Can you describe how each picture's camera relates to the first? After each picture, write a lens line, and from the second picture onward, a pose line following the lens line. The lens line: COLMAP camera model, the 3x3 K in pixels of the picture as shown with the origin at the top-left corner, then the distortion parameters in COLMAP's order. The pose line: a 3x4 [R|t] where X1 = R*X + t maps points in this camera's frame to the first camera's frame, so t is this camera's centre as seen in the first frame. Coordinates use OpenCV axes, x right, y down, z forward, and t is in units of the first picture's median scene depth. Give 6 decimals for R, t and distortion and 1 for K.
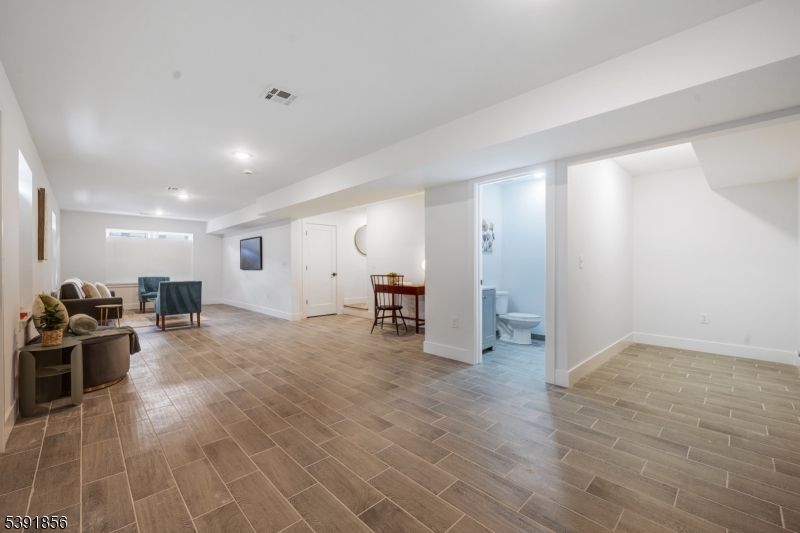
lens RADIAL K [[337.6, 0, 397.5], [0, 337.6, 266.6], [0, 0, 1]] dist [-0.000523, -0.000014]
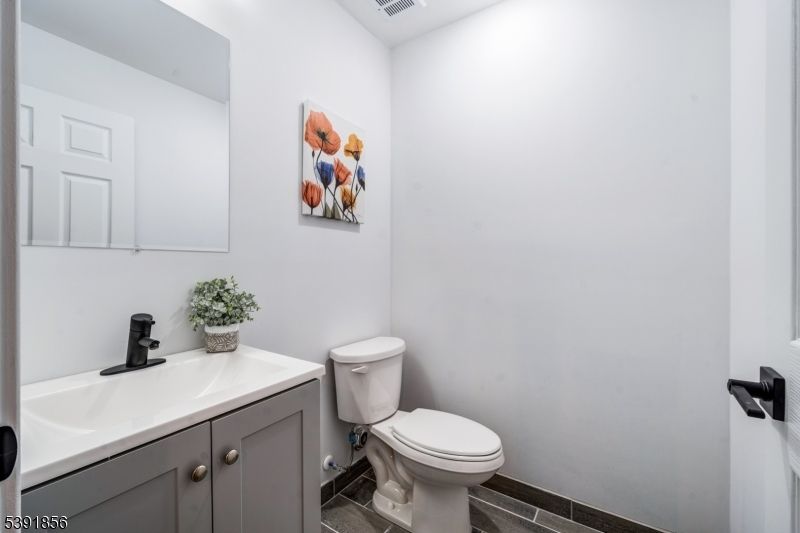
lens RADIAL K [[337.6, 0, 397.5], [0, 337.6, 266.6], [0, 0, 1]] dist [-0.000523, -0.000014]
pose [[0.975826, 0.003356, 0.218522, 0.250189], [-0.003968, 0.999989, 0.002359, -0.002398], [-0.218512, -0.003169, 0.975829, 0.675312]]
